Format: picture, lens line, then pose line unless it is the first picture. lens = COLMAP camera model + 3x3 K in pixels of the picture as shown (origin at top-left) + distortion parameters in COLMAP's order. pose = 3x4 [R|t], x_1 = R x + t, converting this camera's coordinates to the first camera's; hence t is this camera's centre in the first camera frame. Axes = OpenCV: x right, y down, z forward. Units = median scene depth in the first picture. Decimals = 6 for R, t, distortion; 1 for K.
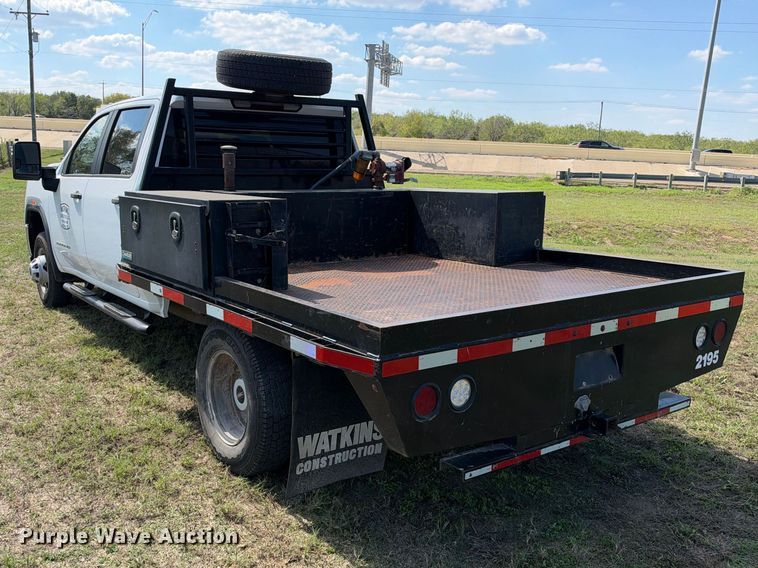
lens RADIAL K [[701.5, 0, 376.5], [0, 701.5, 275.5], [0, 0, 1]] dist [0.188542, -0.424429]
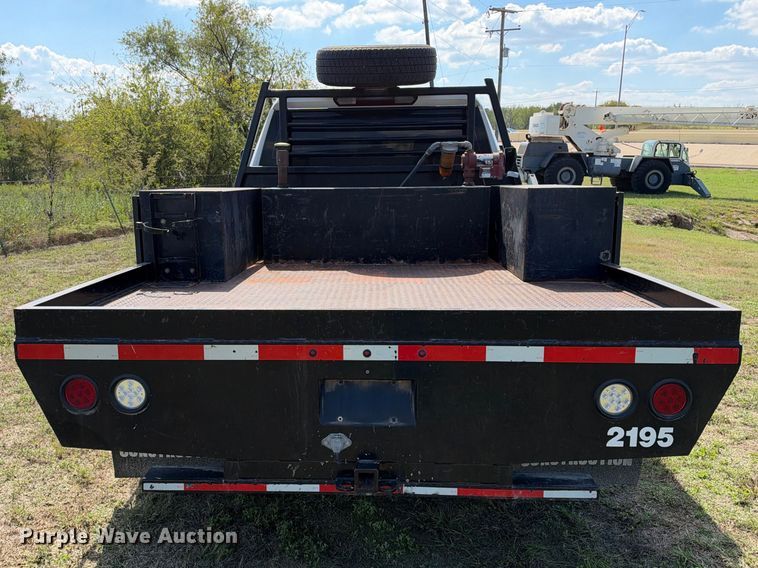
lens RADIAL K [[727.9, 0, 379.0], [0, 727.9, 284.0], [0, 0, 1]] dist [0.148081, -0.293217]
pose [[0.778979, 0.078616, -0.622102, 0.509394], [-0.082856, 0.996315, 0.022156, -0.012967], [0.621552, 0.034286, 0.782623, 0.235265]]
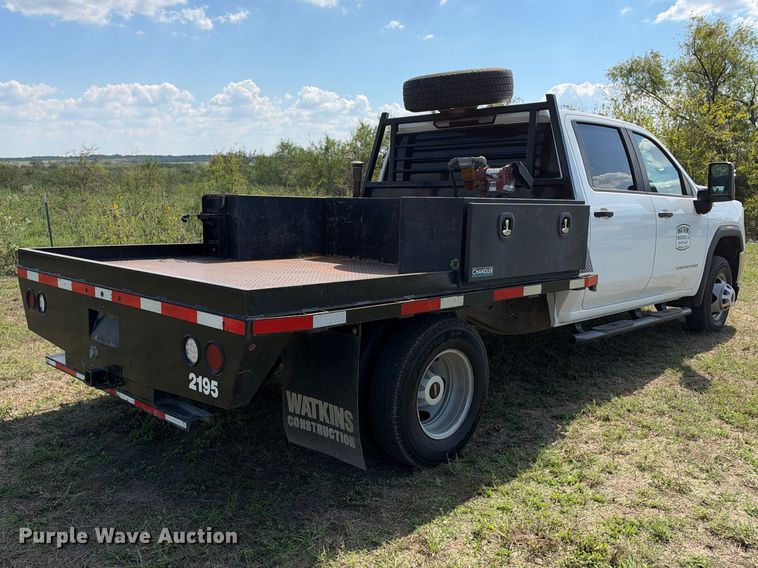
lens RADIAL K [[727.9, 0, 379.0], [0, 727.9, 284.0], [0, 0, 1]] dist [0.148081, -0.293217]
pose [[0.124855, 0.105117, -0.986591, 0.964812], [-0.172335, 0.981555, 0.082771, -0.073548], [0.977093, 0.159690, 0.140668, 0.786946]]
